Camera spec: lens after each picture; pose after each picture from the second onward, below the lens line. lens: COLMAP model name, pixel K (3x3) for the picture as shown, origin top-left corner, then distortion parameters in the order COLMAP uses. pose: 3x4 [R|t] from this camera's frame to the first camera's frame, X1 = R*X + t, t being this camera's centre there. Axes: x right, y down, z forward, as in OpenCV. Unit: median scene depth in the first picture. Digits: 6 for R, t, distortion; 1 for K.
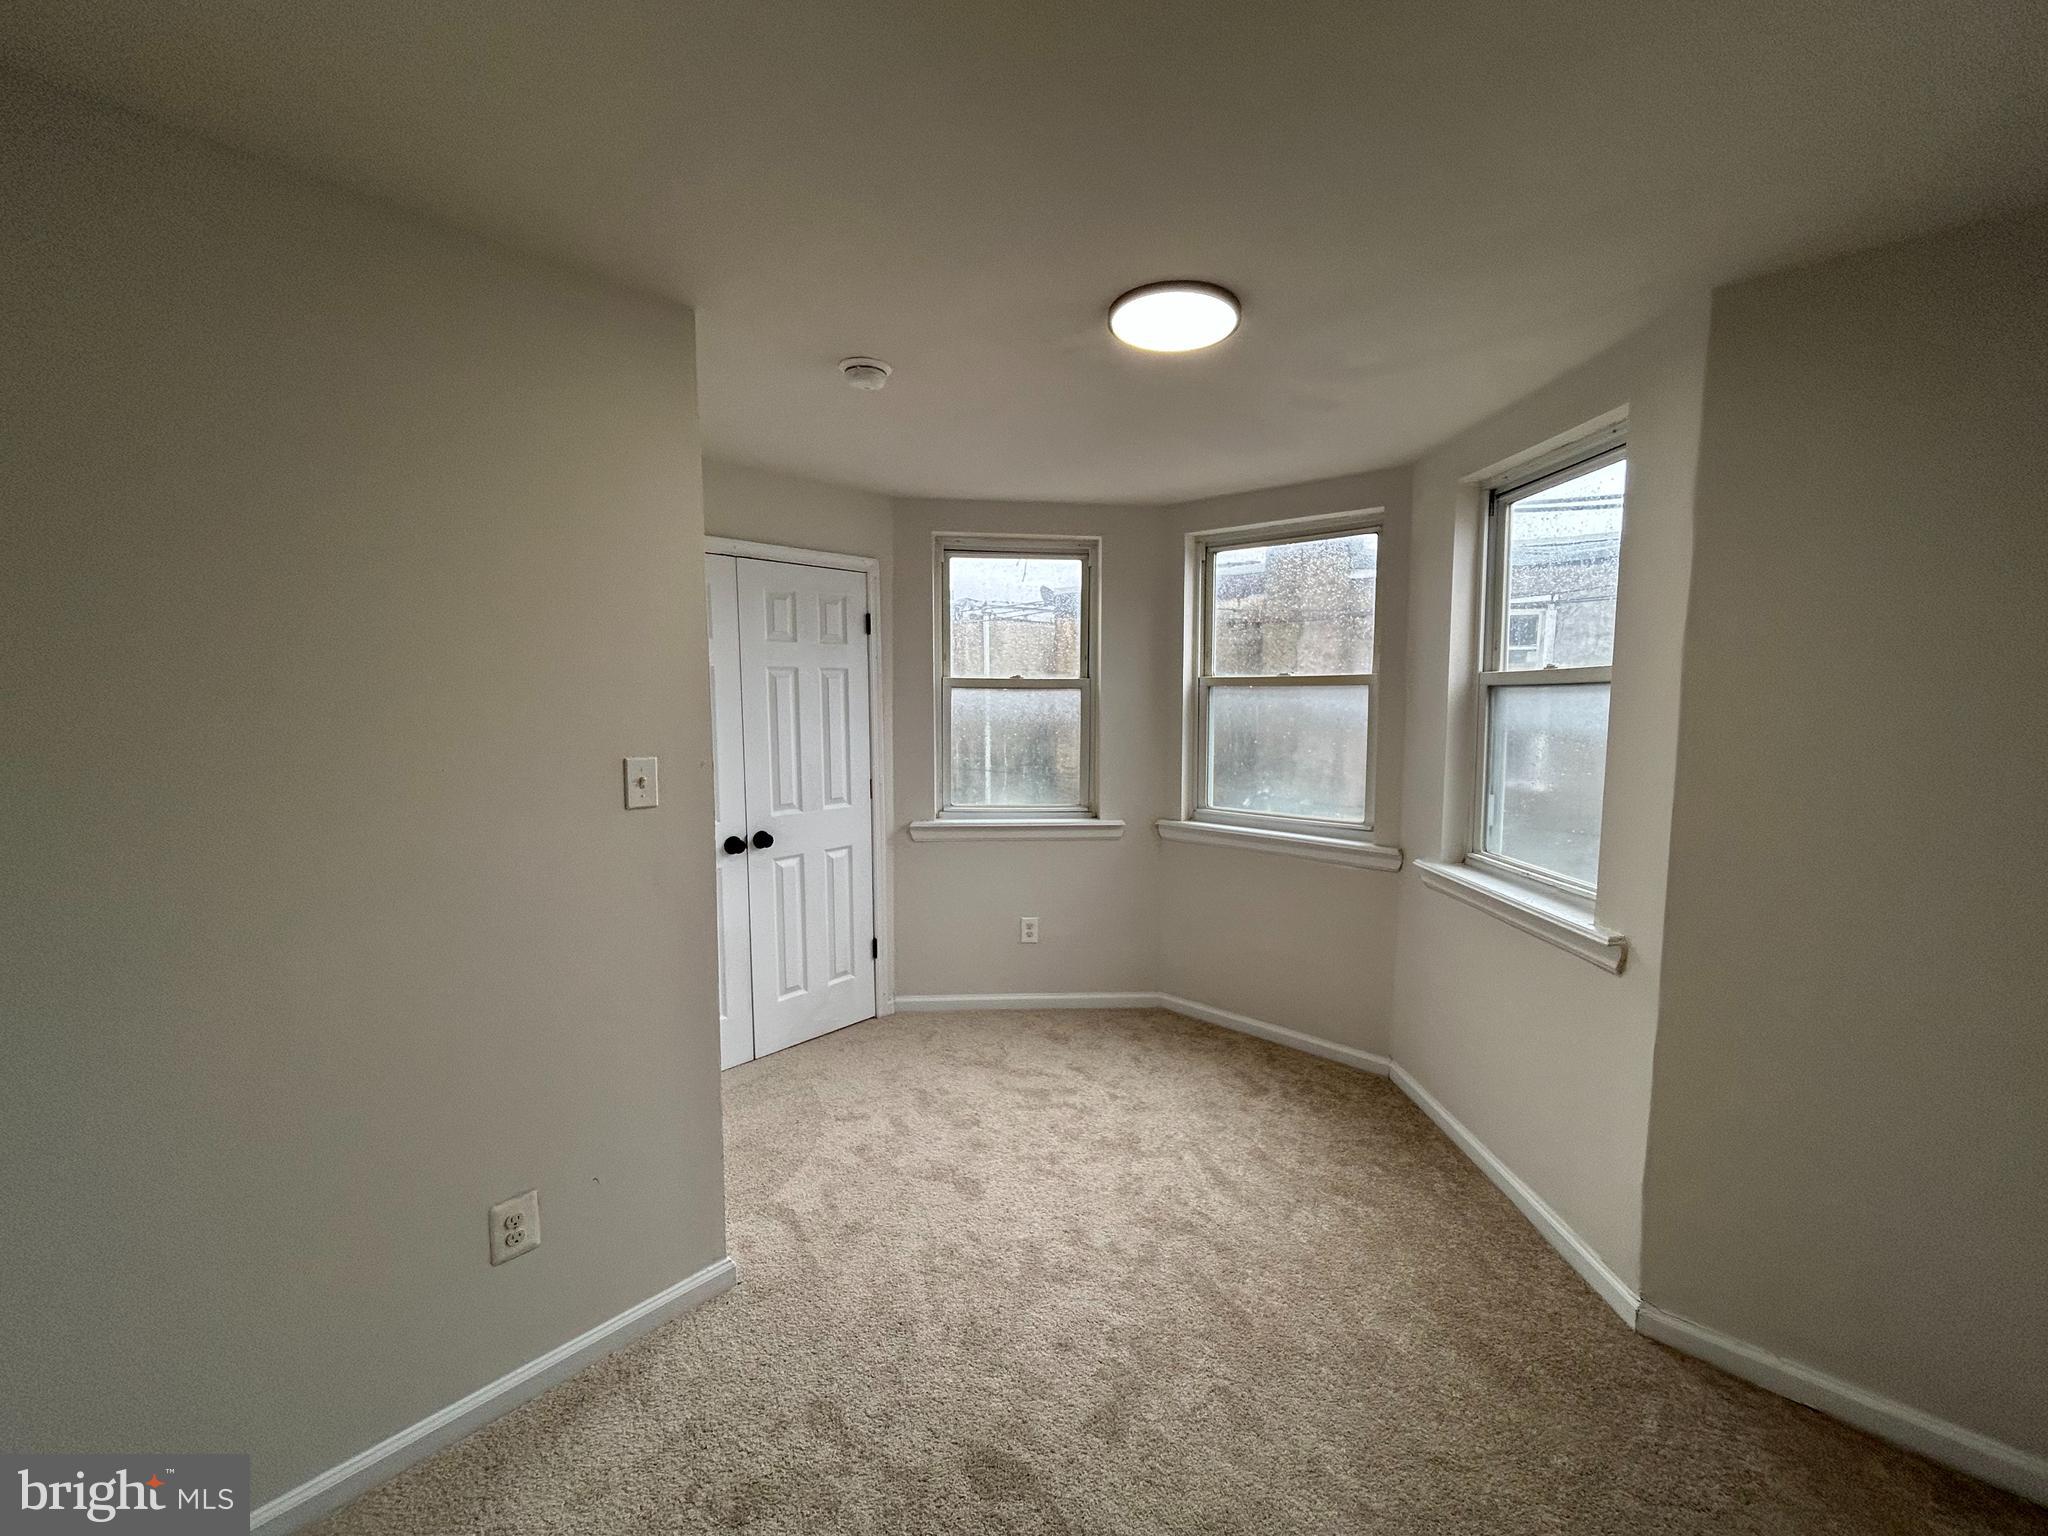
lens RADIAL K [[829.5, 0, 1032.8], [0, 829.5, 770.3], [0, 0, 1]] dist [-0.003742, 0.002050]
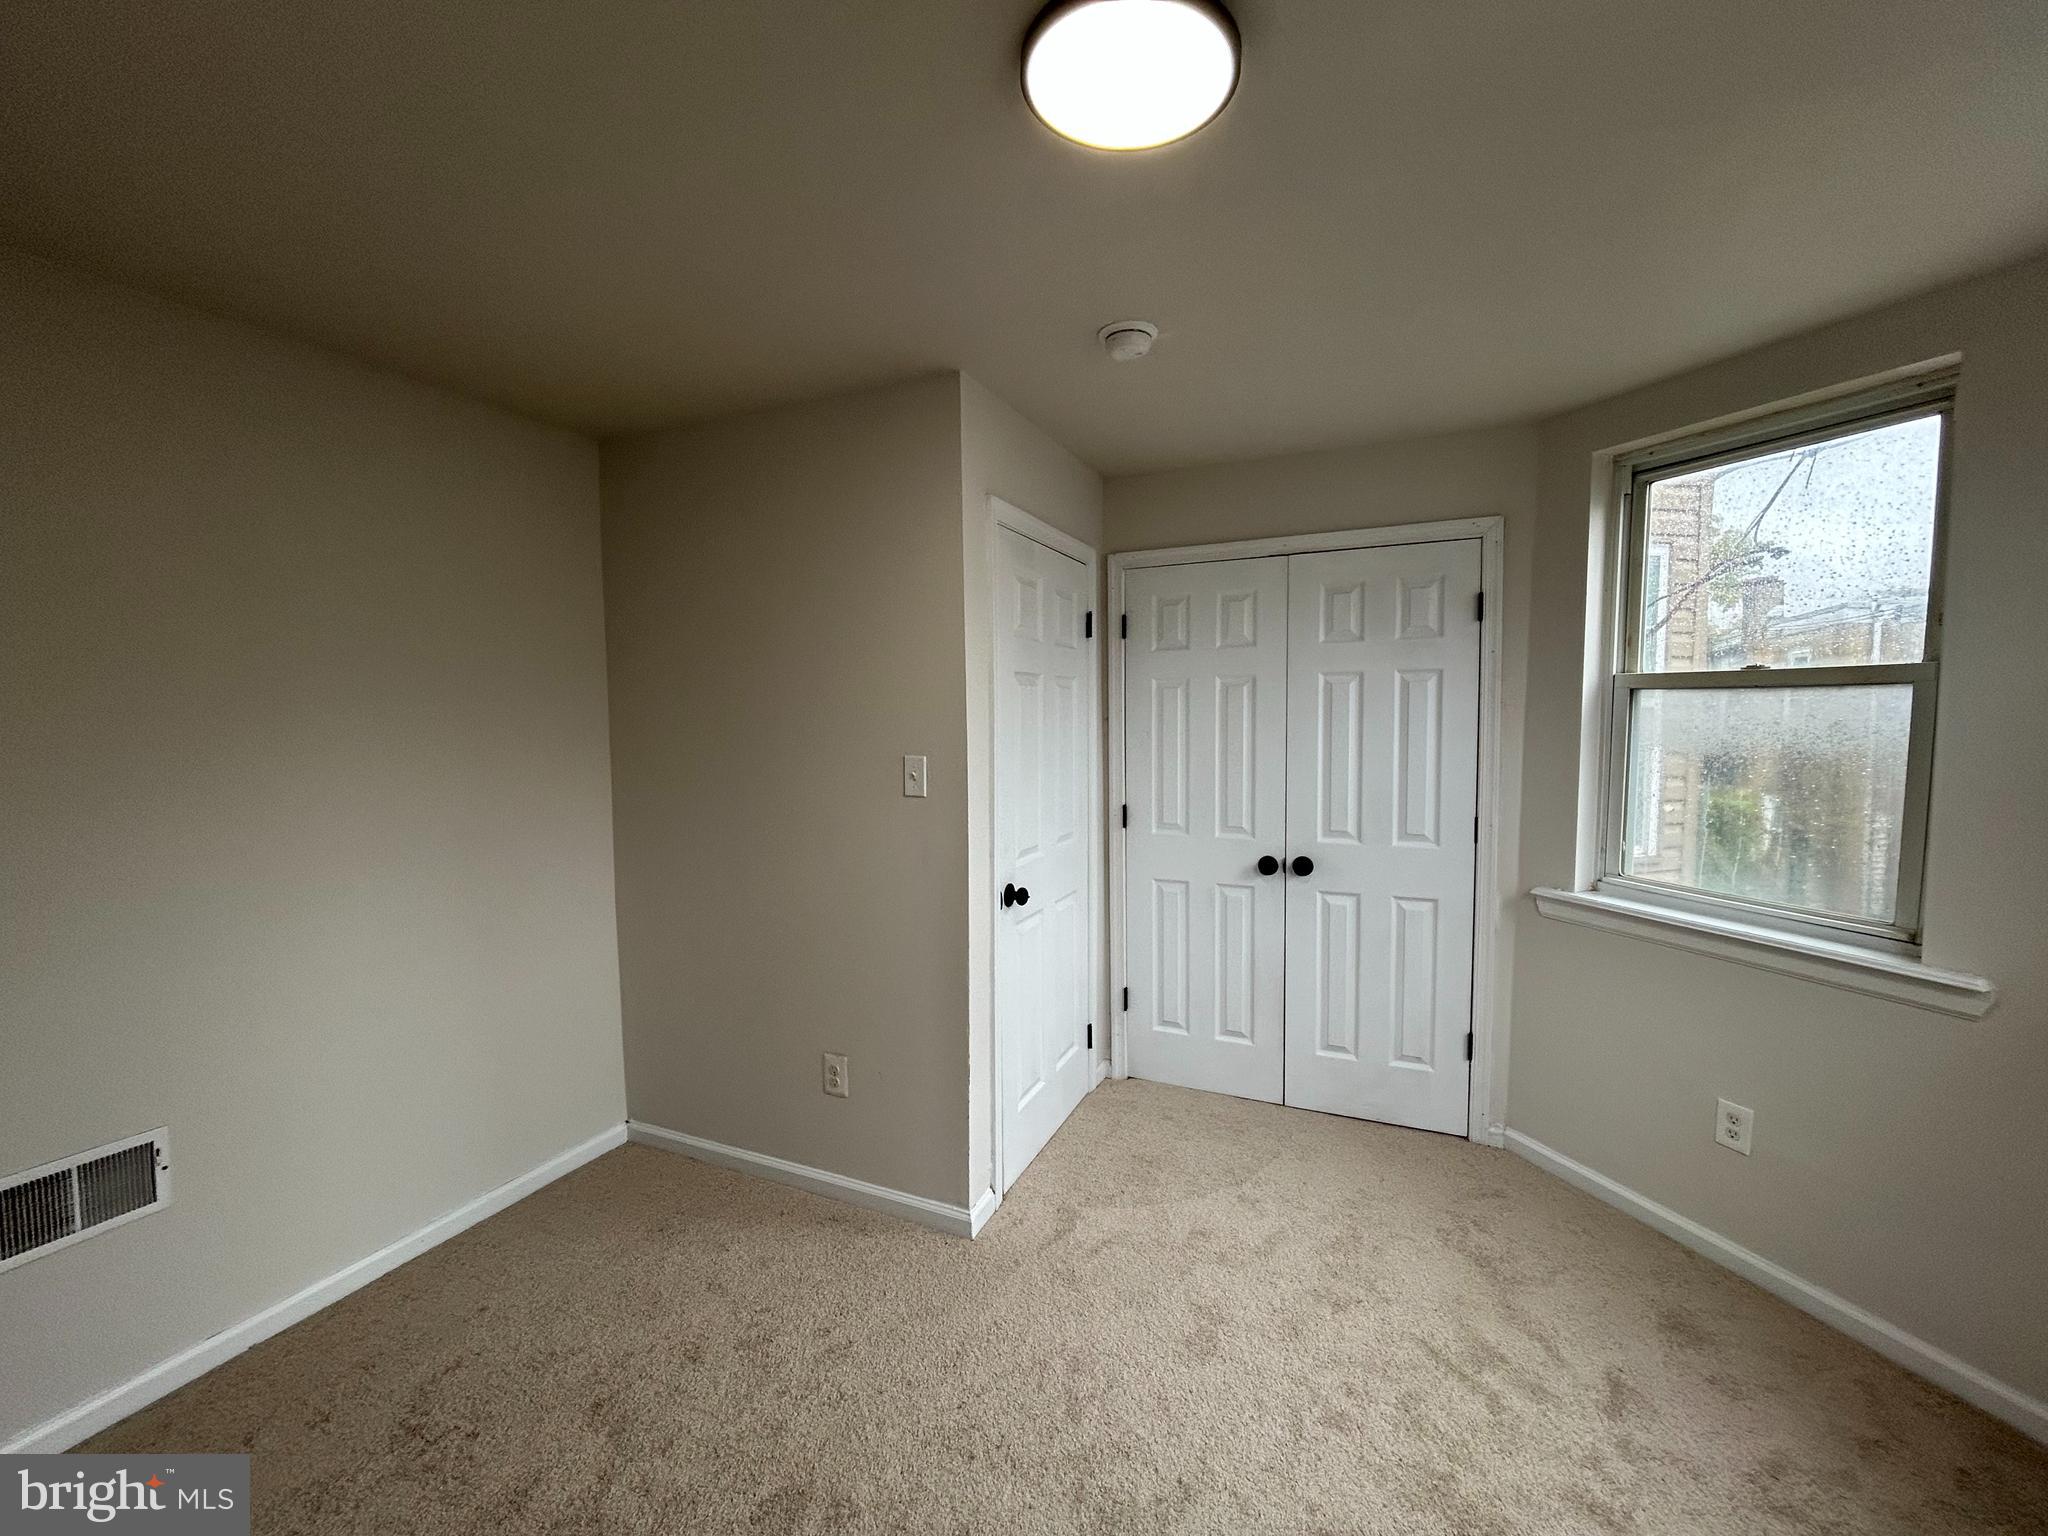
lens RADIAL K [[829.5, 0, 1032.8], [0, 829.5, 770.3], [0, 0, 1]] dist [-0.003742, 0.002050]
pose [[0.308924, 0.065649, -0.948818, 0.390514], [-0.079846, 0.995883, 0.042909, -0.031789], [0.947729, 0.062504, 0.312895, 0.403338]]
